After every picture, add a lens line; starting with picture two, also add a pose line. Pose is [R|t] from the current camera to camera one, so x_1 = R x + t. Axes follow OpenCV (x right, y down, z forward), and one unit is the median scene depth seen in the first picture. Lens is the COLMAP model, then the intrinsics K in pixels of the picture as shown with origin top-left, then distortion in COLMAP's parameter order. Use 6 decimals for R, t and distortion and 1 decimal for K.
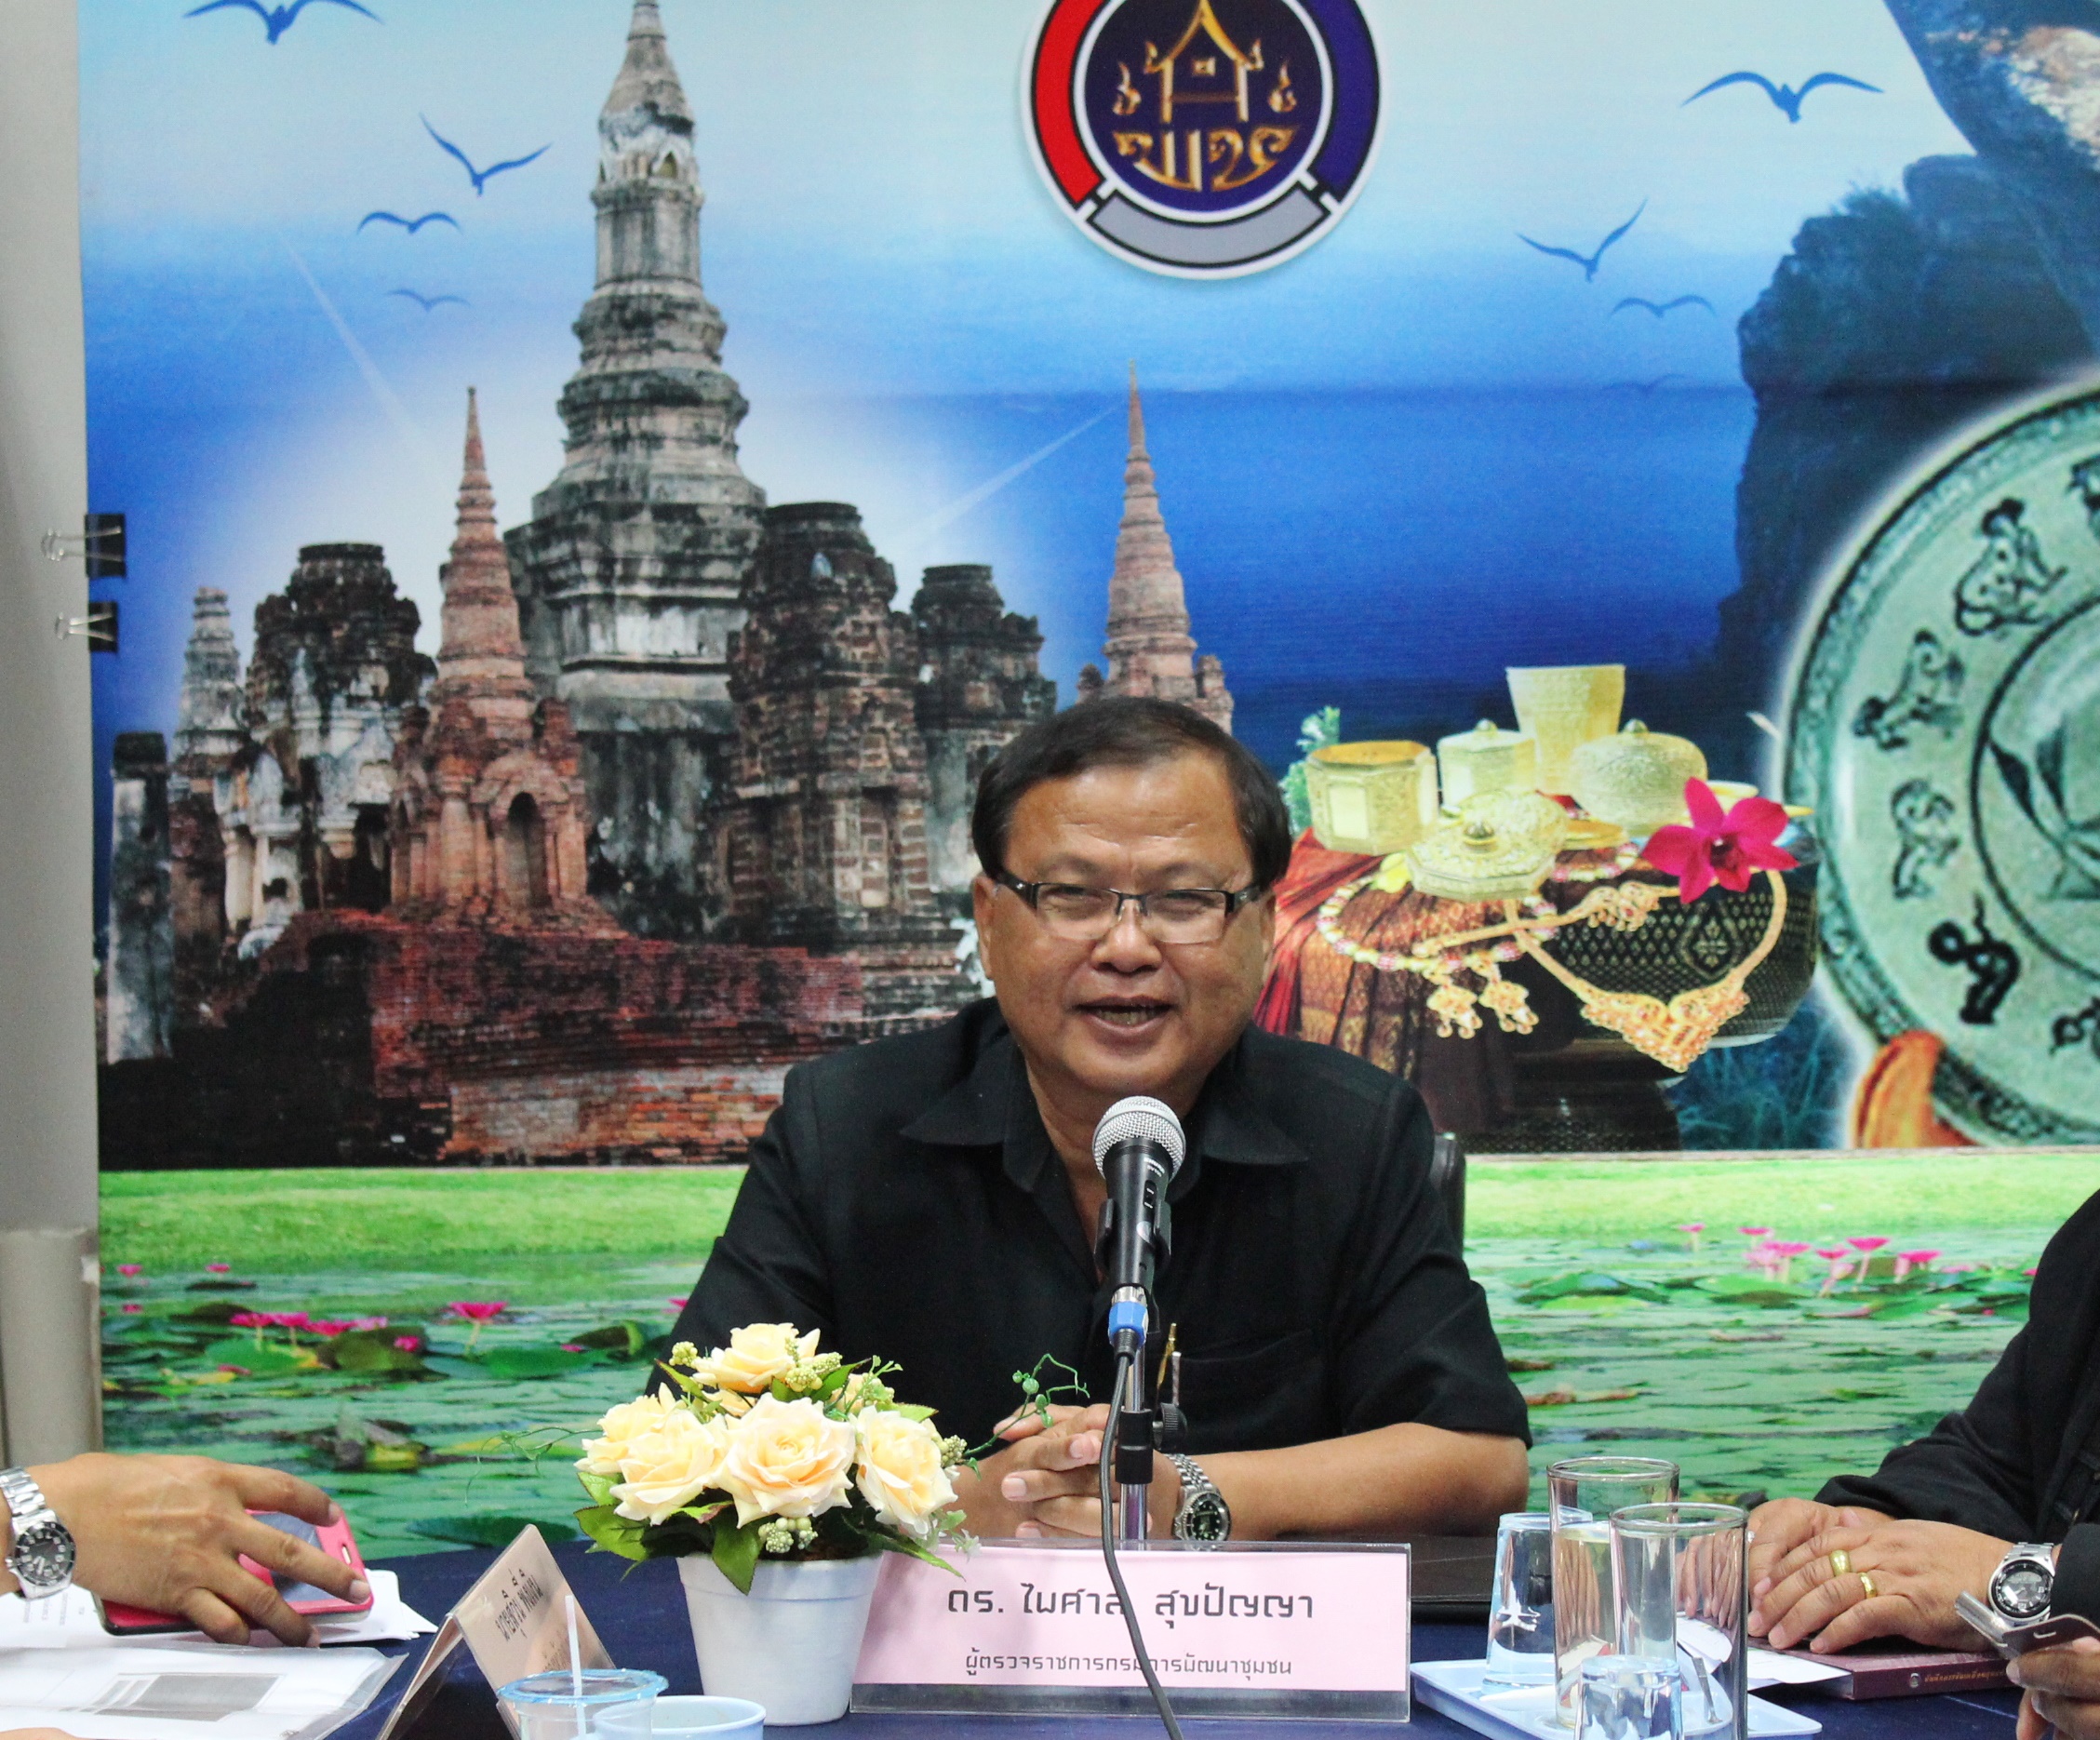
lens RADIAL K [[5986.7, 0, 975.8], [0, 5986.7, 953.9], [0, 0, 1]] dist [0.100591, 0.000000]
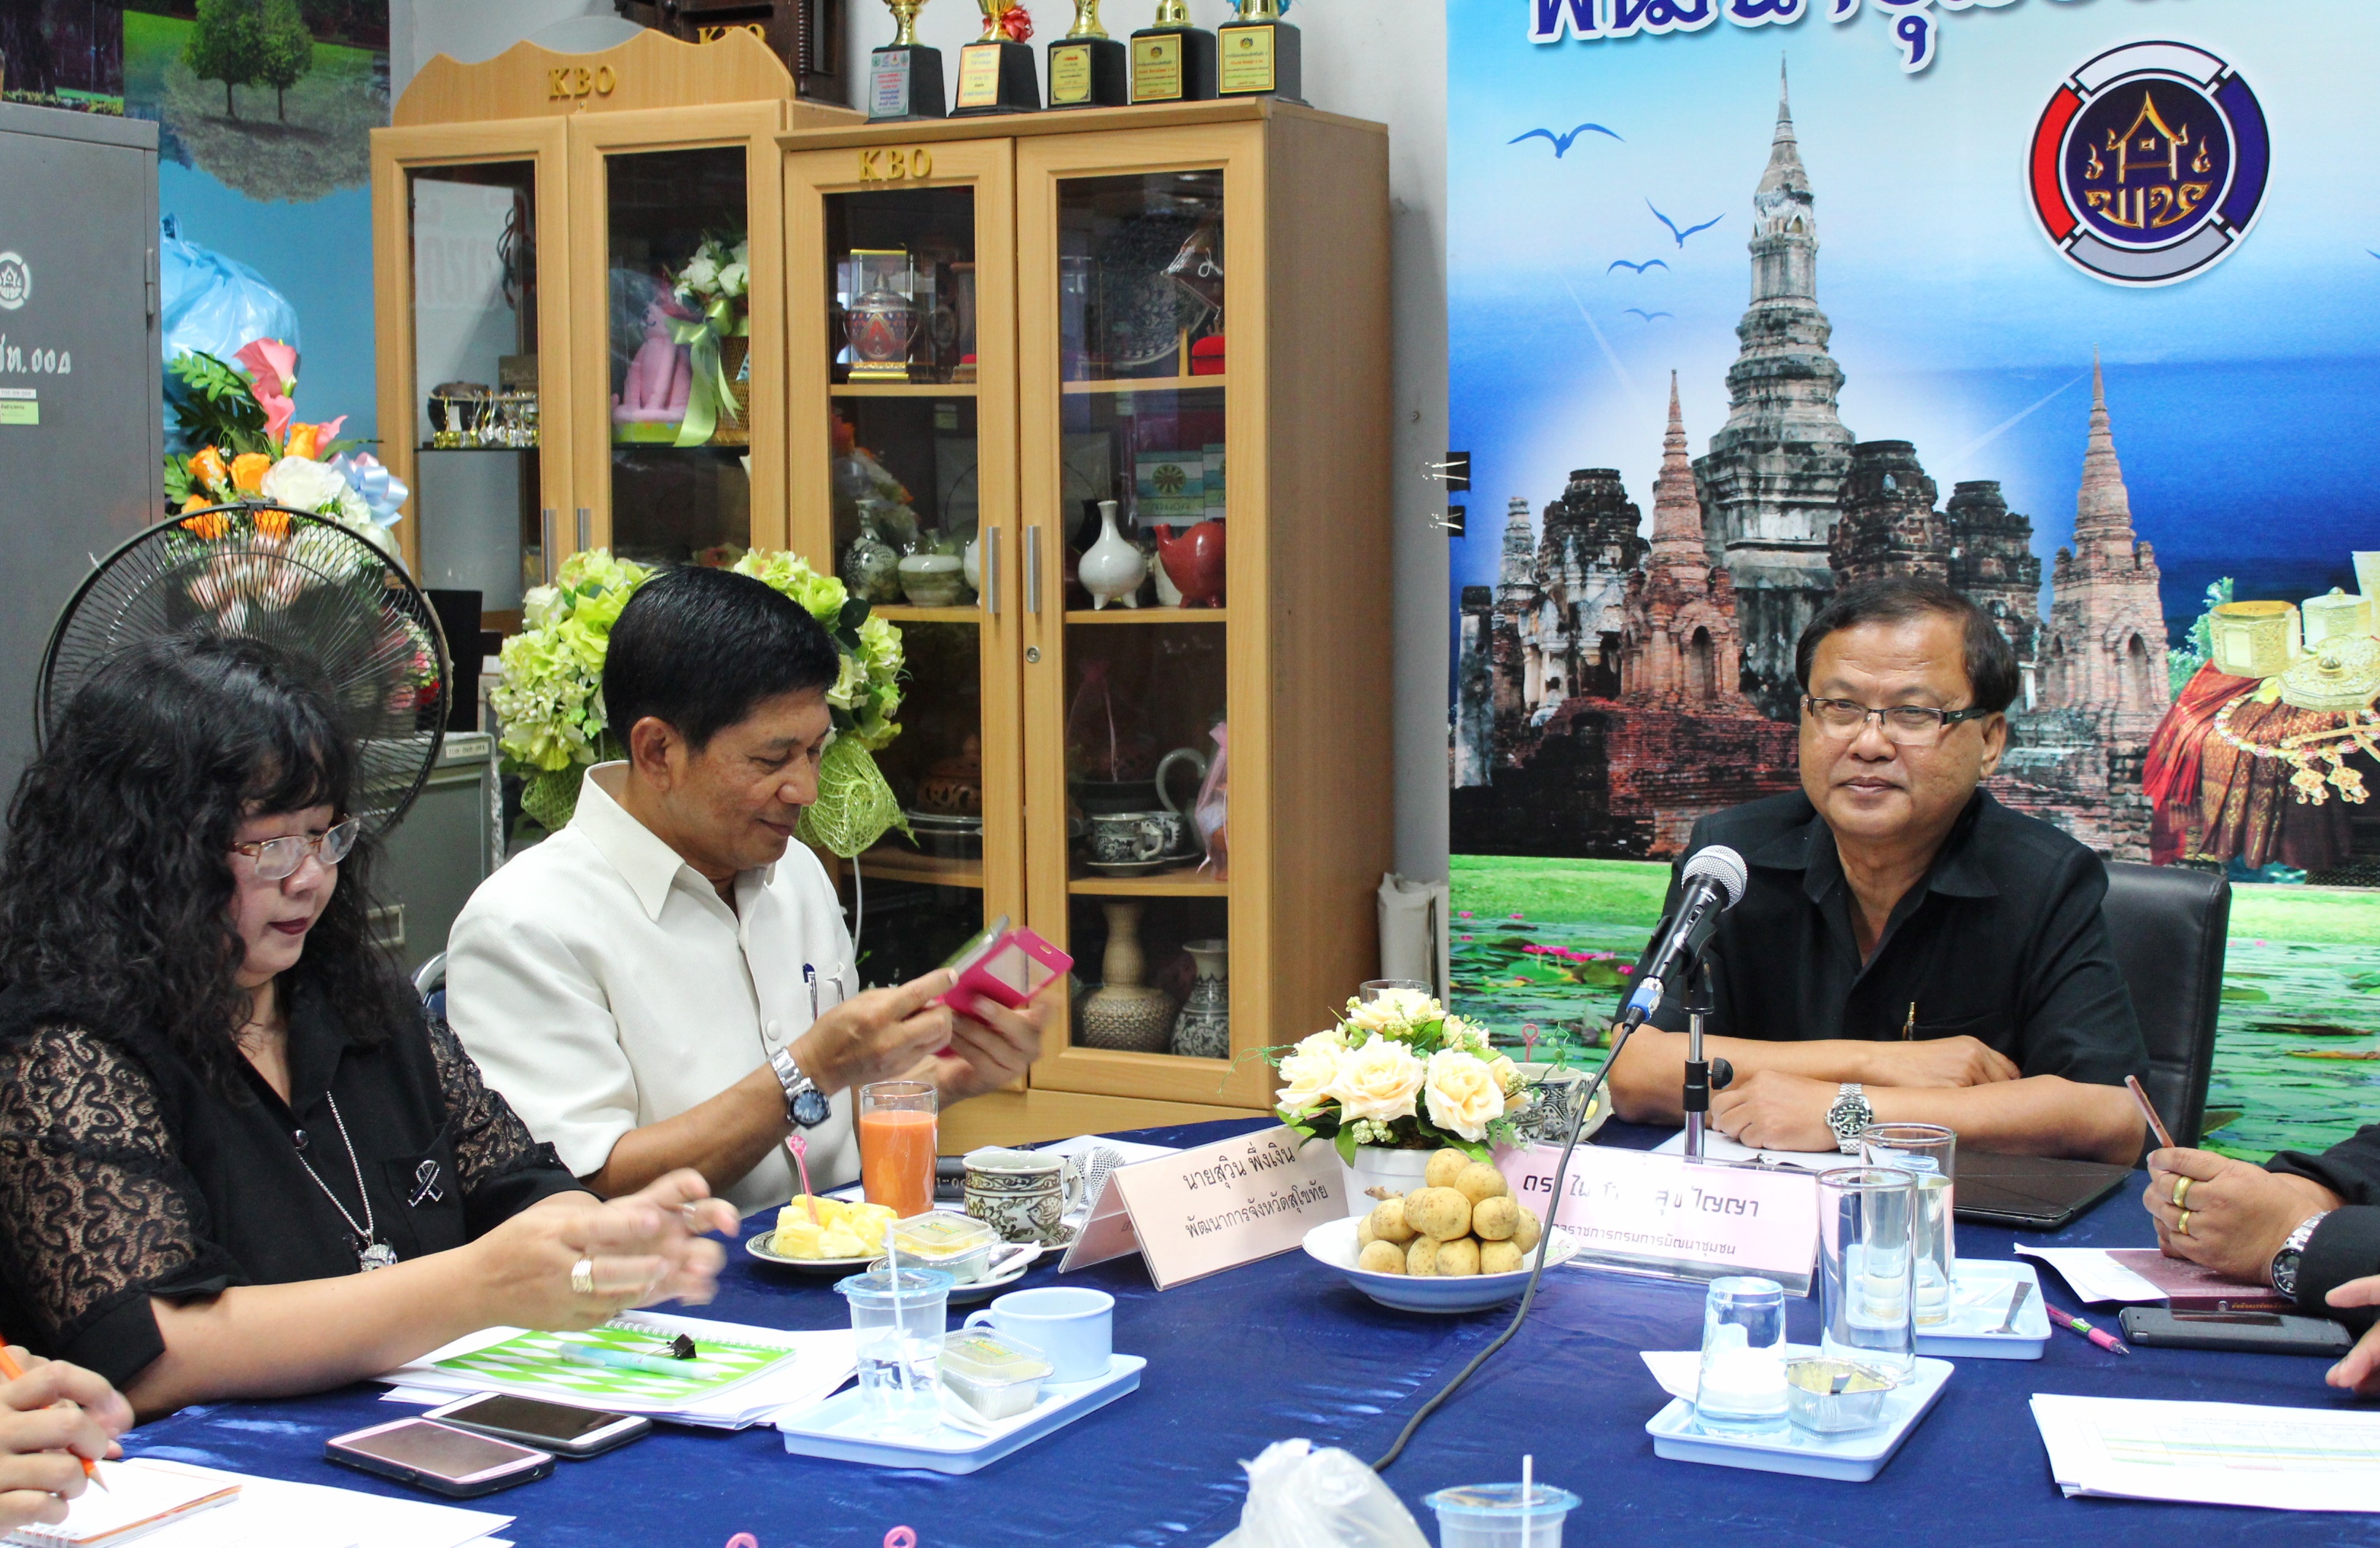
lens RADIAL K [[3361.8, 0, 1143.2], [0, 3361.8, 801.2], [0, 0, 1]] dist [-0.022917, 0.000000]
pose [[0.893173, 0.038903, -0.448028, 0.192257], [-0.023874, 0.998948, 0.039146, -0.012130], [0.449079, -0.024268, 0.893162, 0.143323]]
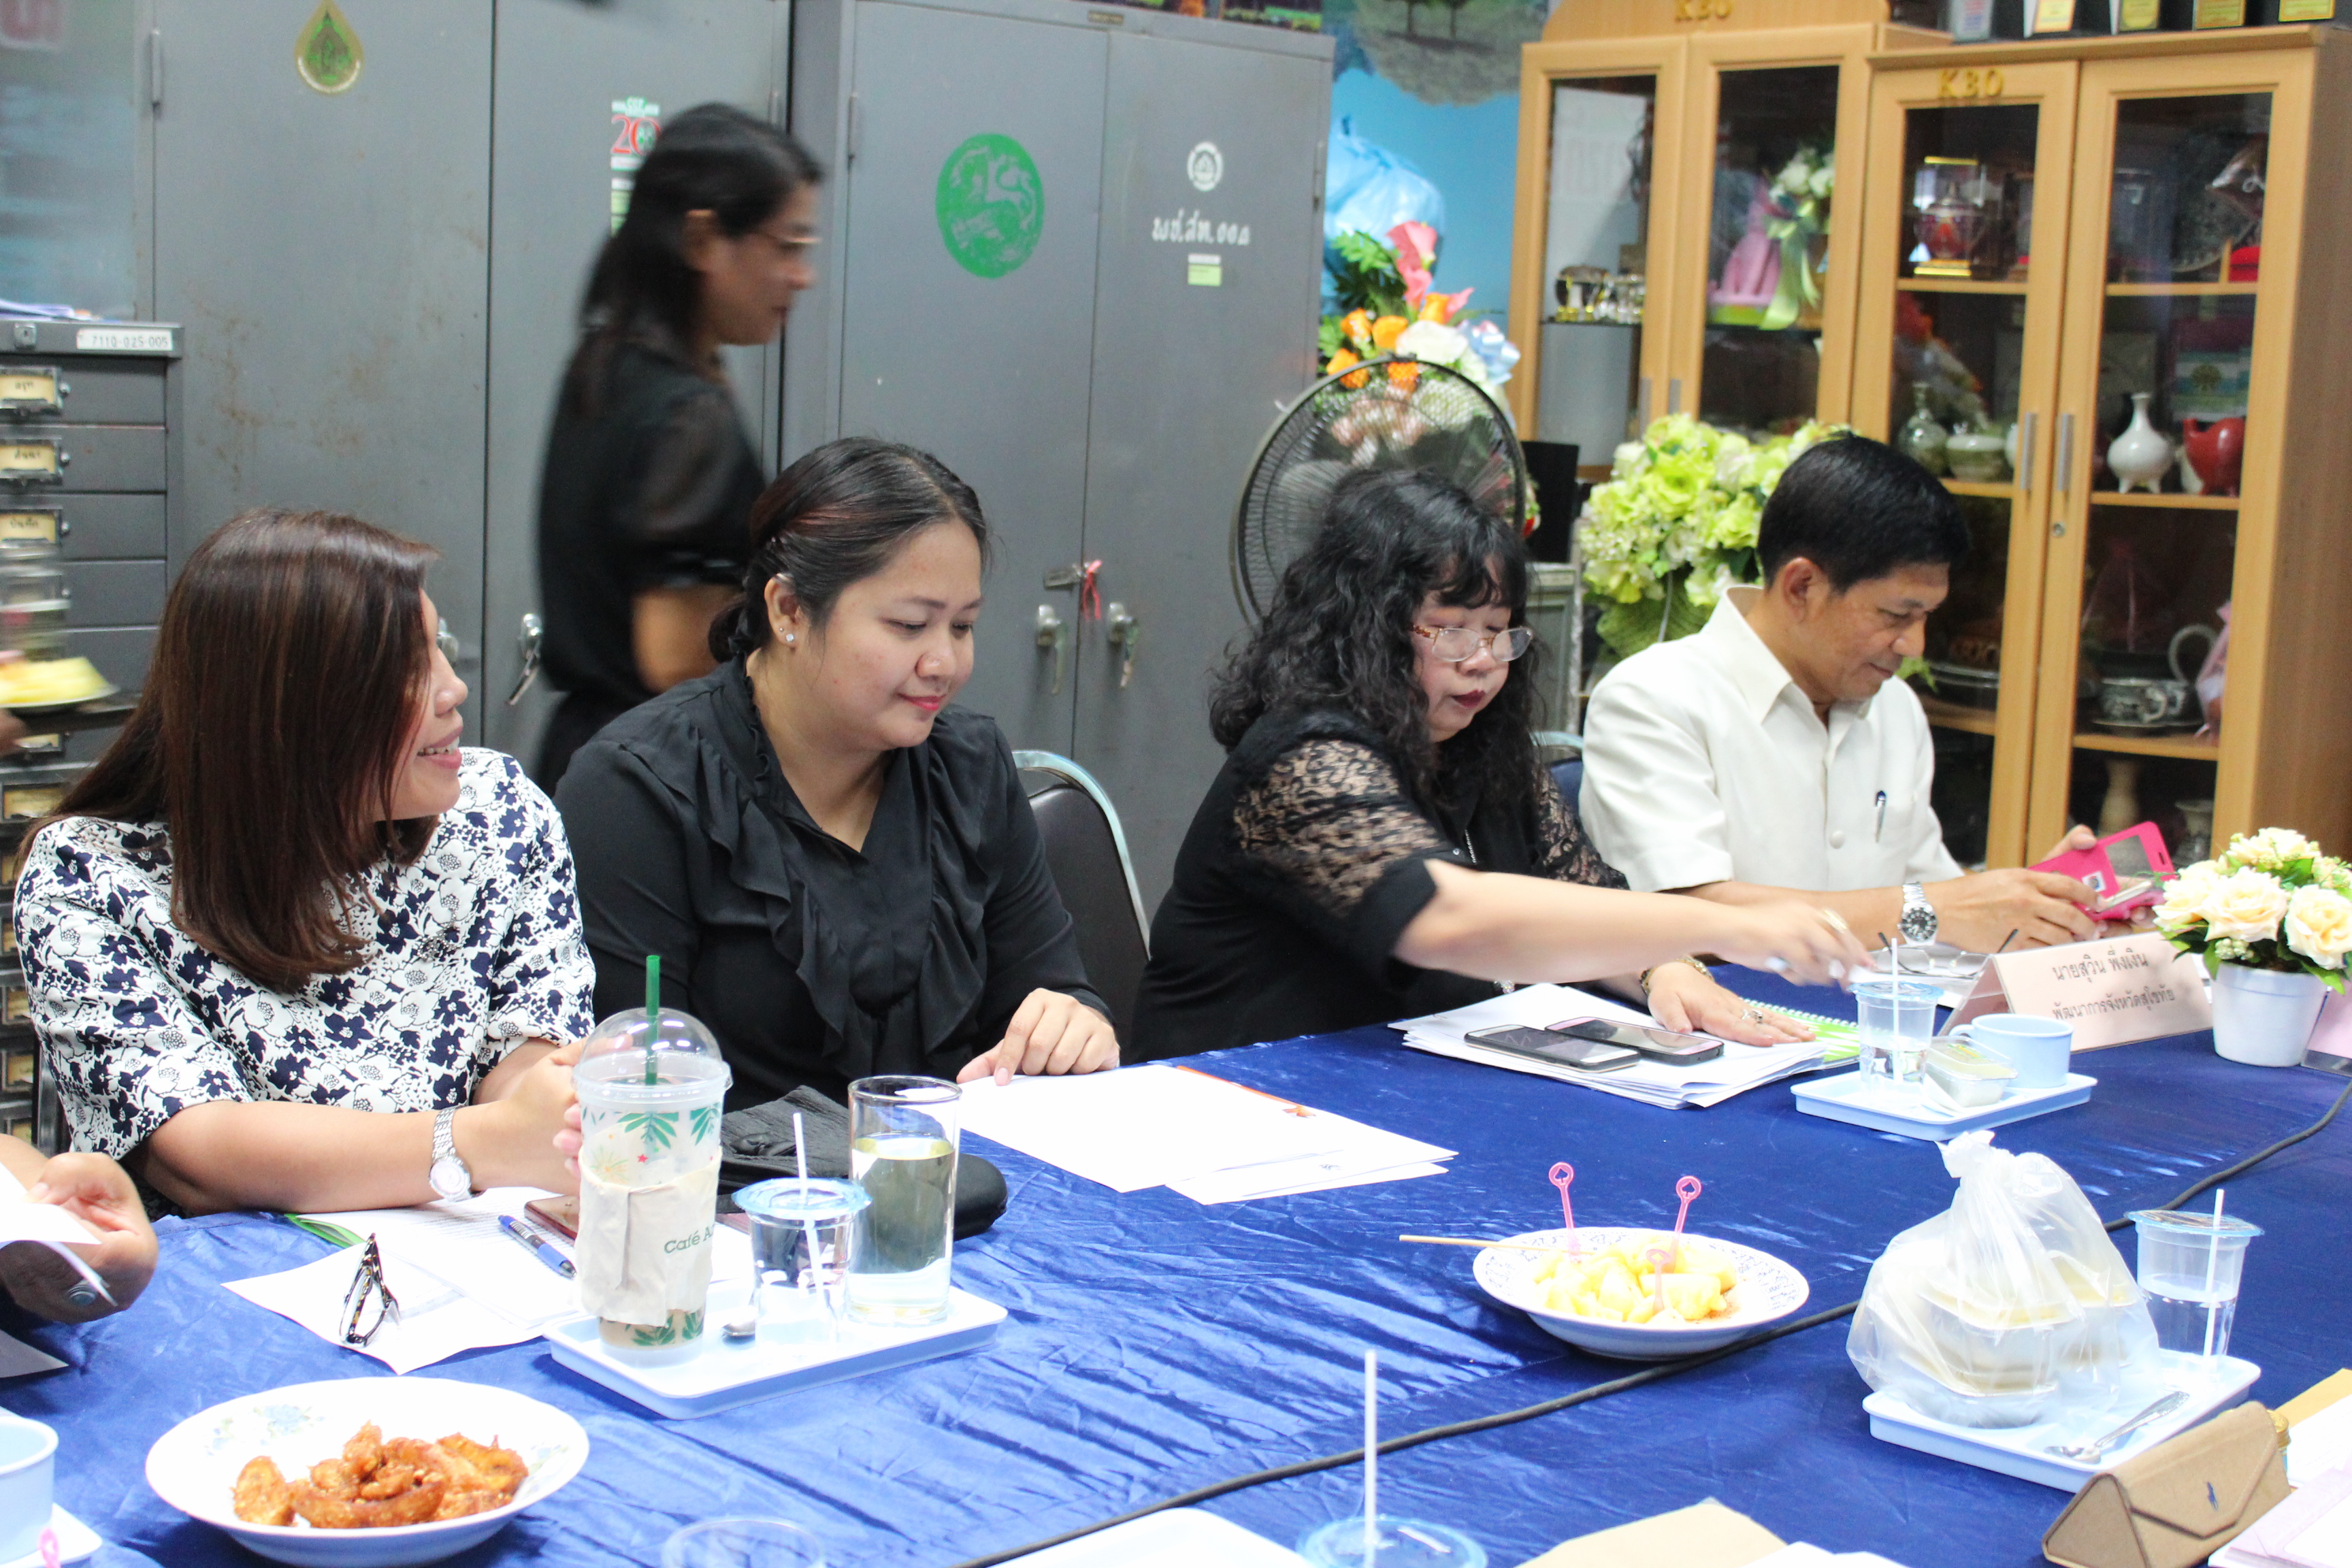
lens RADIAL K [[3081.6, 0, 1171.2], [0, 3081.6, 785.0], [0, 0, 1]] dist [-0.037779, 0.000000]
pose [[0.677546, 0.130238, -0.723858, 0.257537], [-0.085585, 0.991472, 0.098279, -0.006708], [0.730484, -0.004637, 0.682914, 0.116853]]
